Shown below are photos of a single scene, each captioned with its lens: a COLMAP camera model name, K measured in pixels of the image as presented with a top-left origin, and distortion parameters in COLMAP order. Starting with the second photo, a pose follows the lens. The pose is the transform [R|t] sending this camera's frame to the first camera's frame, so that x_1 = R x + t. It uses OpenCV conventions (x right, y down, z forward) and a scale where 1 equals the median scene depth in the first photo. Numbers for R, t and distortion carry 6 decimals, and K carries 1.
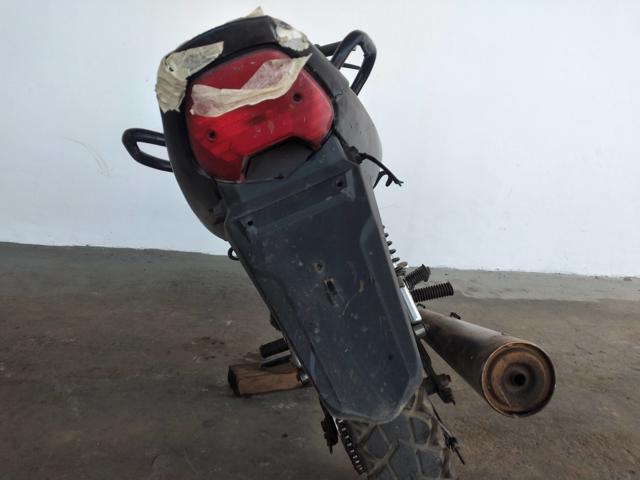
lens RADIAL K [[495.7, 0, 320.0], [0, 495.7, 240.0], [0, 0, 1]] dist [0.180544, -0.287050]
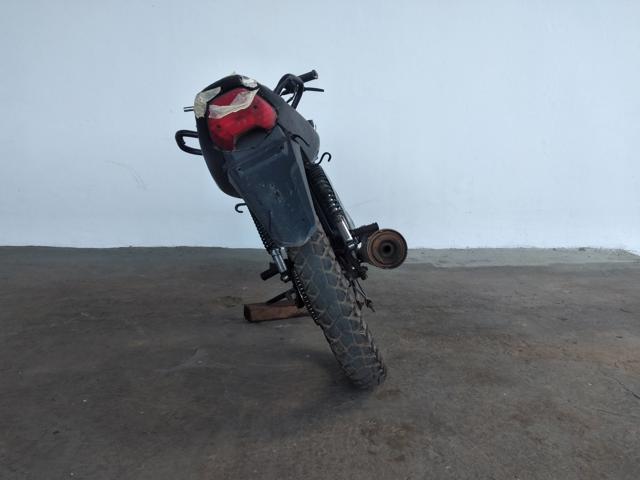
lens RADIAL K [[495.7, 0, 320.0], [0, 495.7, 240.0], [0, 0, 1]] dist [0.180544, -0.287050]
pose [[0.997323, -0.062827, -0.037413, 0.249779], [0.061220, 0.997213, -0.042641, 0.361754], [0.039987, 0.040236, 0.998390, -1.041534]]
